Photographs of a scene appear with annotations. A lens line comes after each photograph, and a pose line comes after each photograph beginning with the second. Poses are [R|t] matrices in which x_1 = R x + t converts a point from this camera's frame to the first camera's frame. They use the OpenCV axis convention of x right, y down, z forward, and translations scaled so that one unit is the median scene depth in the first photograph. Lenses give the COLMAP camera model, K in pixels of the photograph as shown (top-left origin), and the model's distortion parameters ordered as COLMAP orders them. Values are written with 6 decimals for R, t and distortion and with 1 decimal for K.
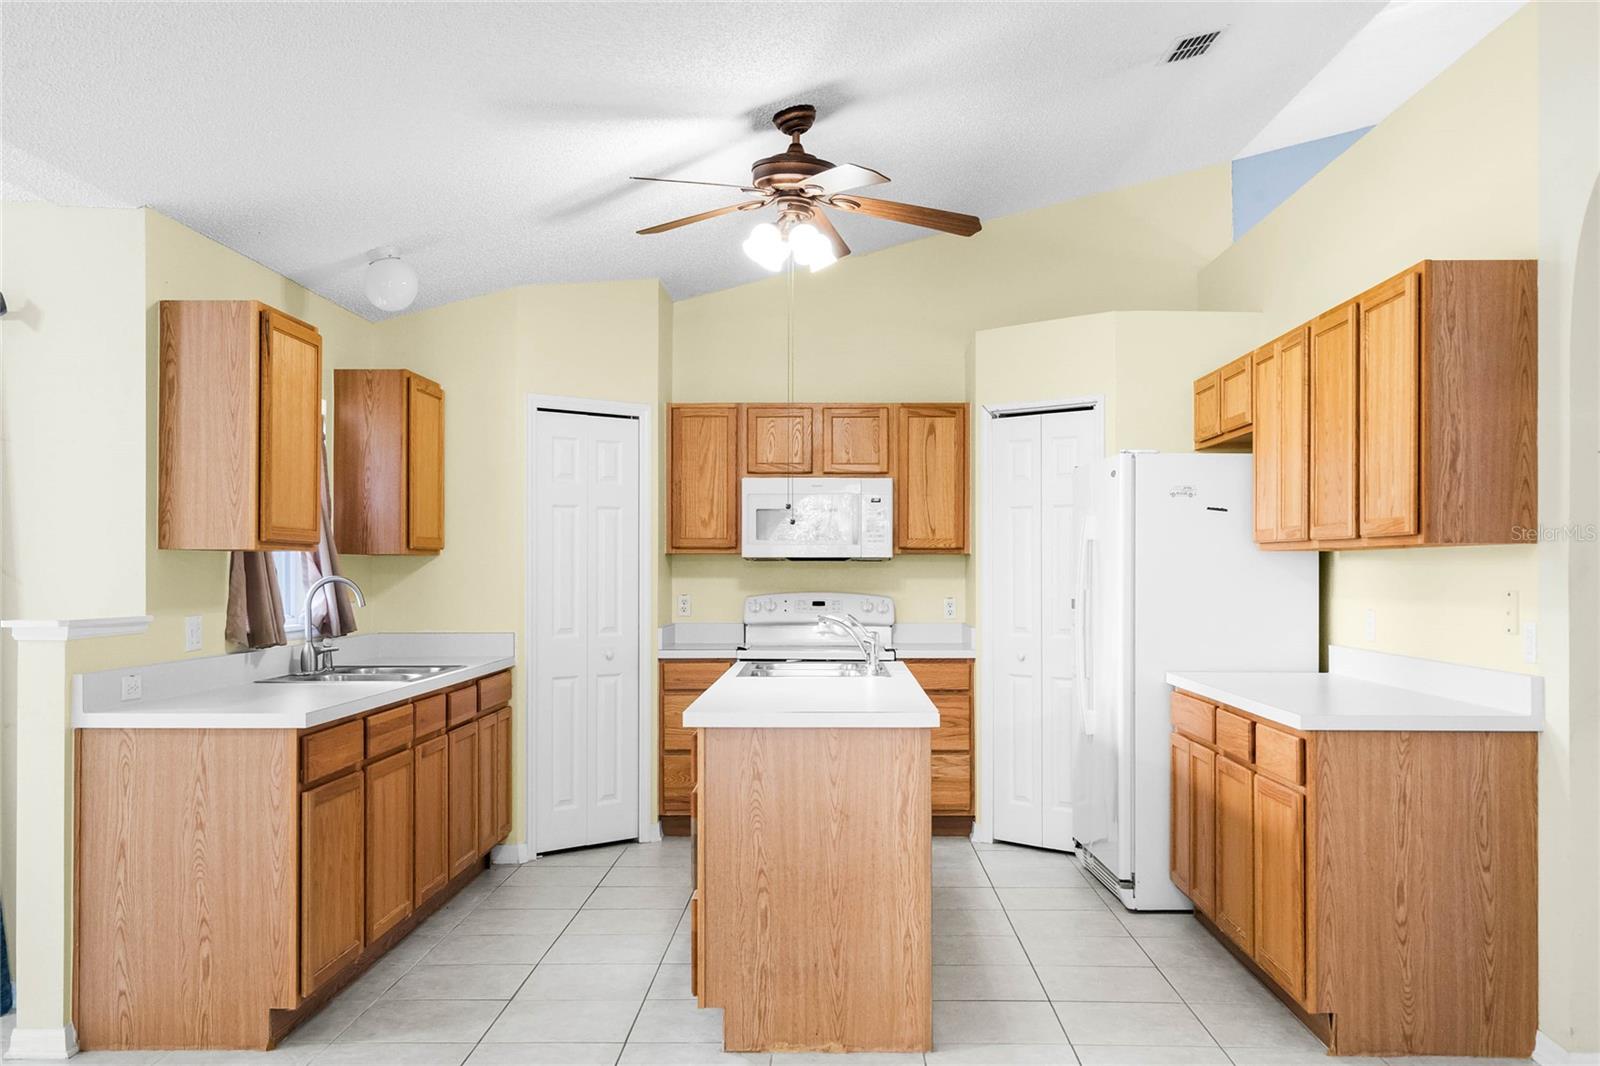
lens RADIAL K [[1508.2, 0, 800.3], [0, 1508.2, 534.8], [0, 0, 1]] dist [-0.018700, 0.000000]
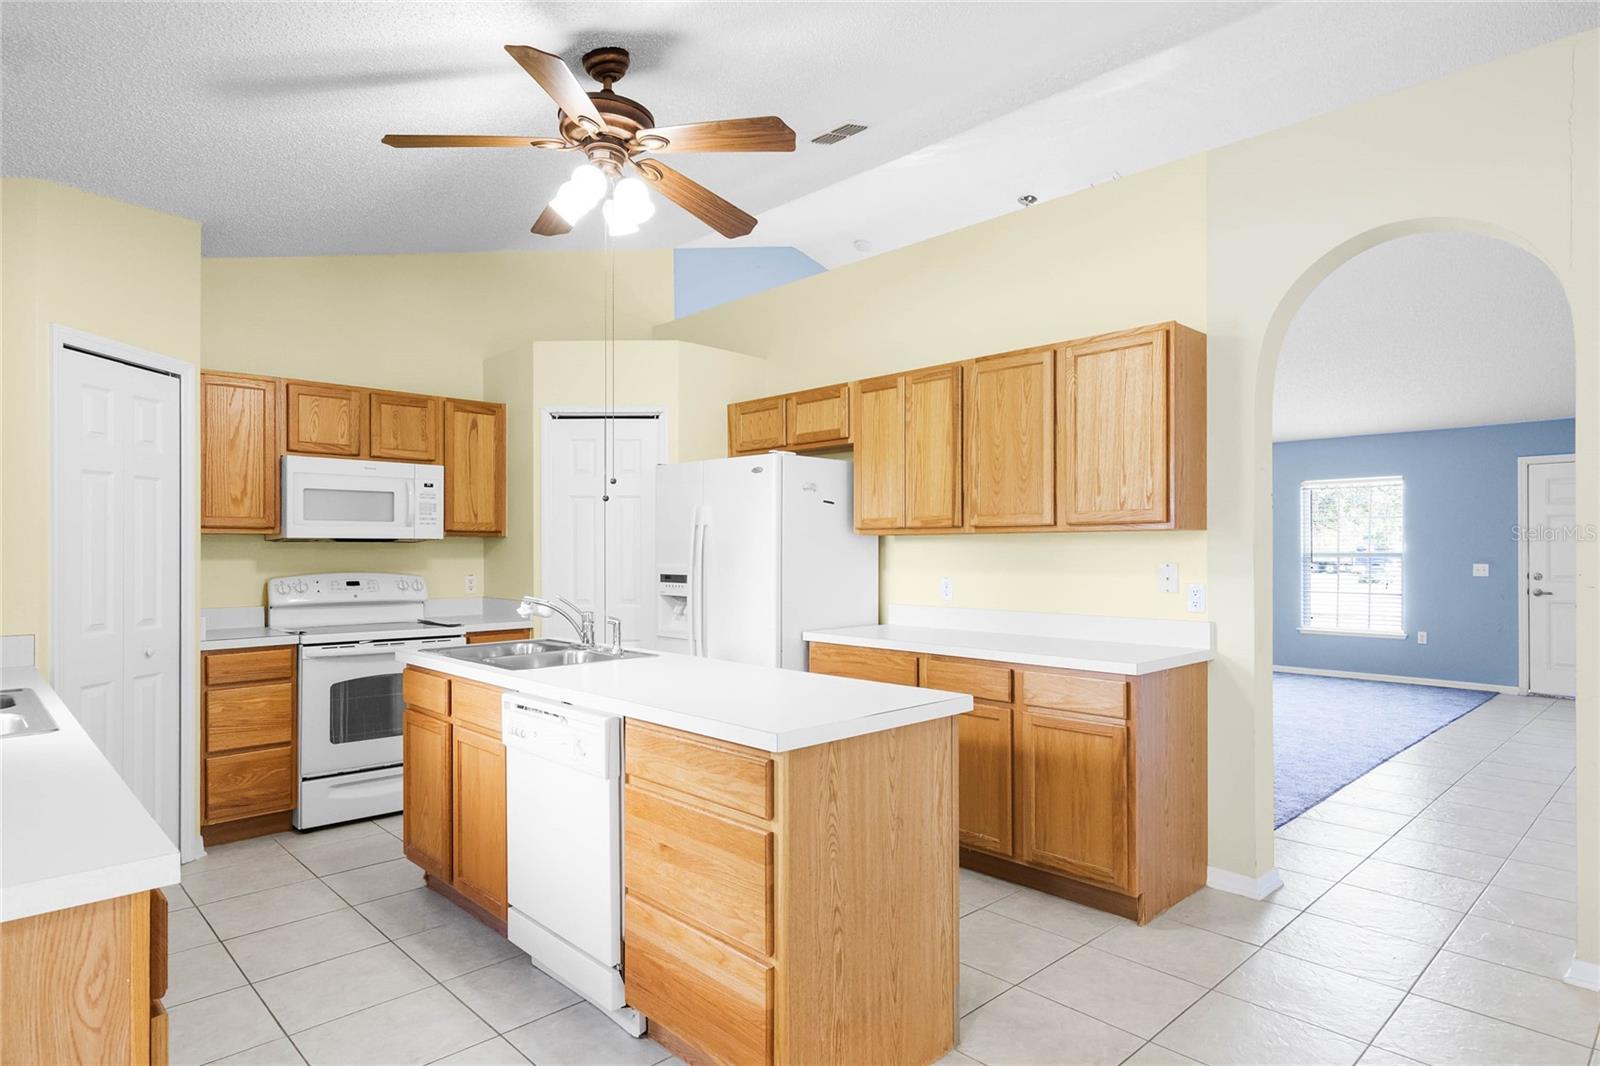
lens RADIAL K [[900.1, 0, 805.2], [0, 900.1, 539.0], [0, 0, 1]] dist [-0.000573, 0.000878]
pose [[0.700028, 0.006405, 0.714086, -0.225280], [-0.013833, 0.999894, 0.004592, 0.008741], [-0.713981, -0.013092, 0.700043, 0.376940]]
